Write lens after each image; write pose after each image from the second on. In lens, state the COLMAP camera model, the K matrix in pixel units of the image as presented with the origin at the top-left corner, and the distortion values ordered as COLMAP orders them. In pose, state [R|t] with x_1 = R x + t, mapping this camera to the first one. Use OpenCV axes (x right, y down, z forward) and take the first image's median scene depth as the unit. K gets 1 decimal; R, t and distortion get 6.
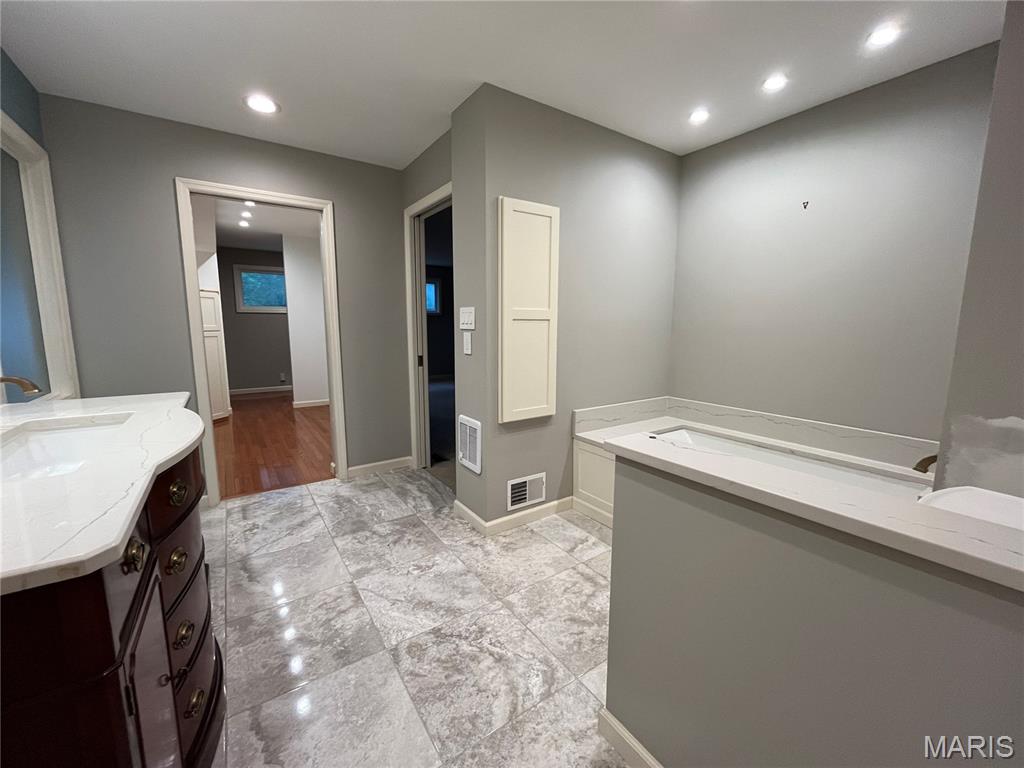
lens RADIAL K [[417.2, 0, 509.2], [0, 417.2, 384.2], [0, 0, 1]] dist [0.000389, -0.000236]
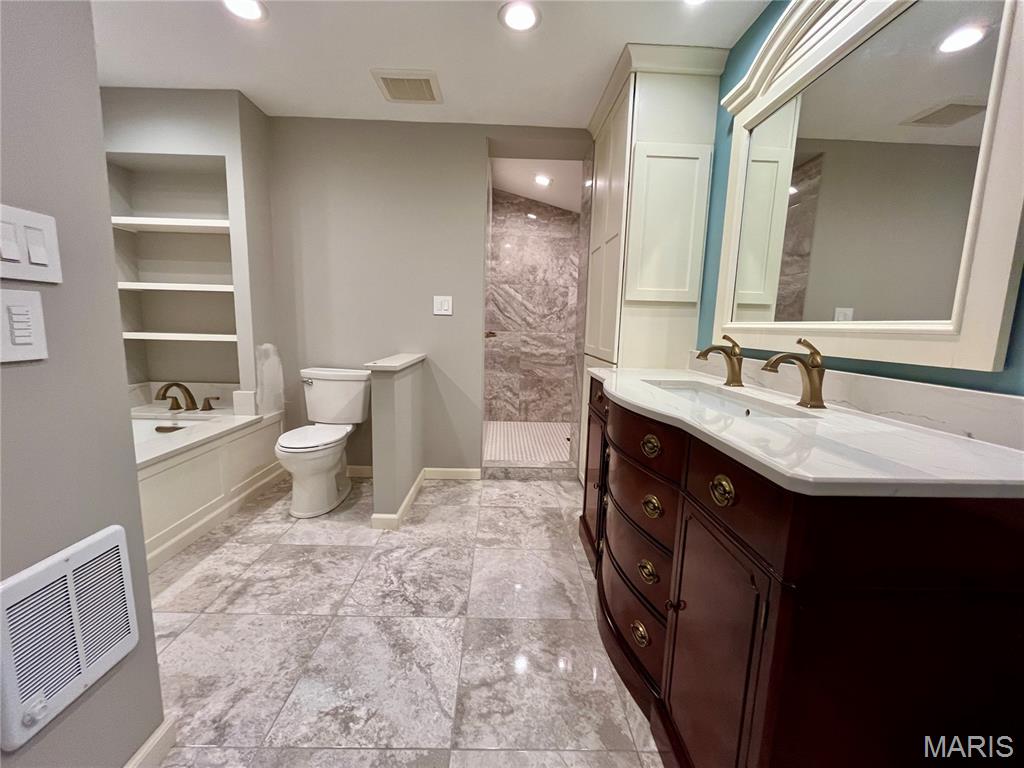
lens RADIAL K [[417.2, 0, 511.4], [0, 417.2, 383.4], [0, 0, 1]] dist [0.000389, -0.000236]
pose [[-0.842214, -0.102278, 0.529353, -0.825011], [0.047931, 0.963749, 0.262468, -0.175215], [-0.537008, 0.246427, -0.806781, 1.539916]]
